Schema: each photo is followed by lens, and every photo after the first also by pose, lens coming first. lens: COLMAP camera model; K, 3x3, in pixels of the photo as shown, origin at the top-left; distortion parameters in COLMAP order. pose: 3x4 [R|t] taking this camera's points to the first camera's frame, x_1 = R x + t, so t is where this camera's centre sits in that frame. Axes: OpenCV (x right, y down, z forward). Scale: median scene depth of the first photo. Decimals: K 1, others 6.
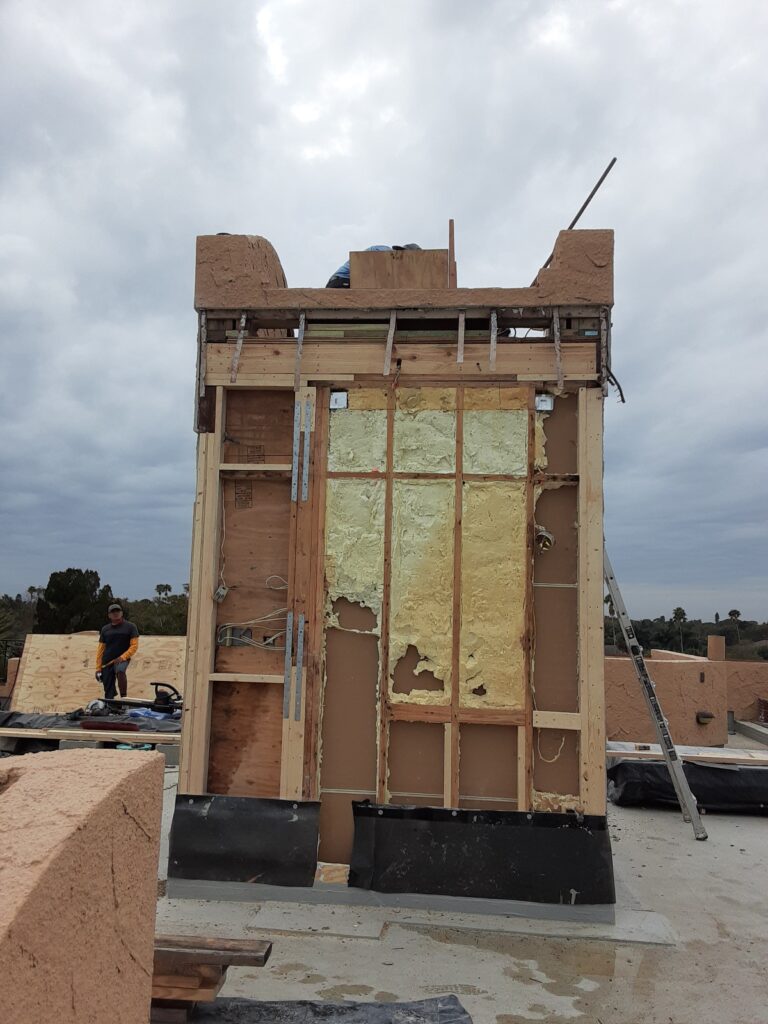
lens RADIAL K [[835.7, 0, 384.0], [0, 835.7, 512.0], [0, 0, 1]] dist [0.083161, -0.090865]
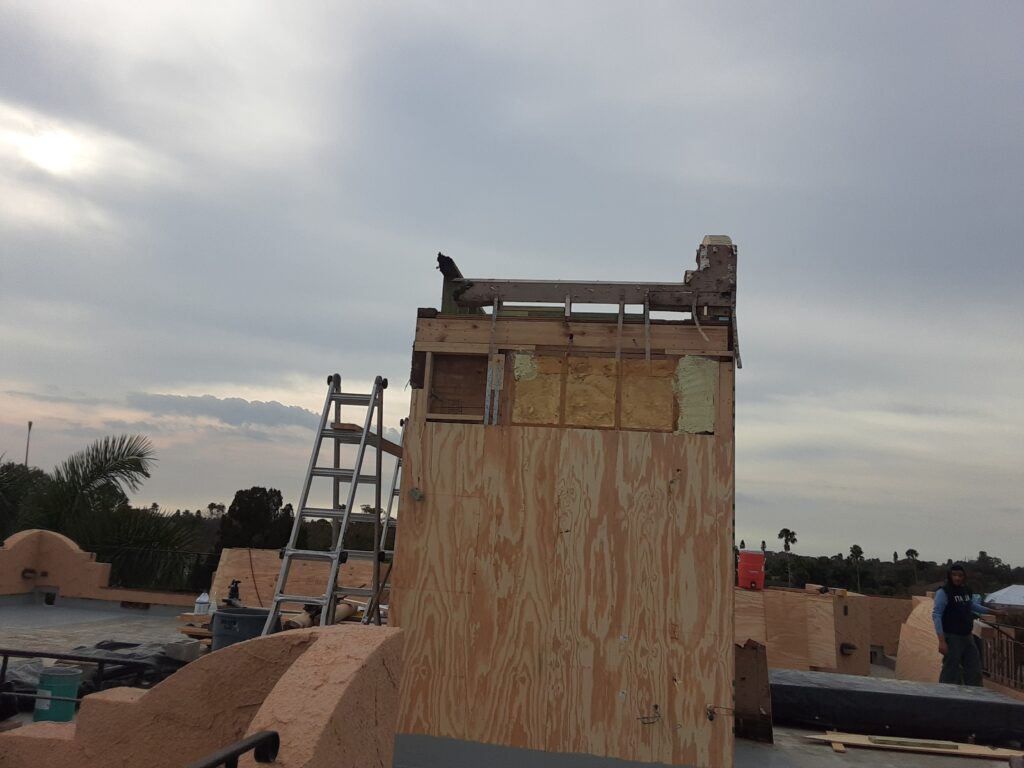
lens RADIAL K [[835.7, 0, 537.5], [0, 835.7, 344.7], [0, 0, 1]] dist [0.083161, -0.090865]
pose [[0.999211, 0.025154, -0.030723, 0.005829], [-0.028334, 0.993761, -0.107872, -0.029512], [0.027818, 0.108657, 0.993690, -0.249595]]
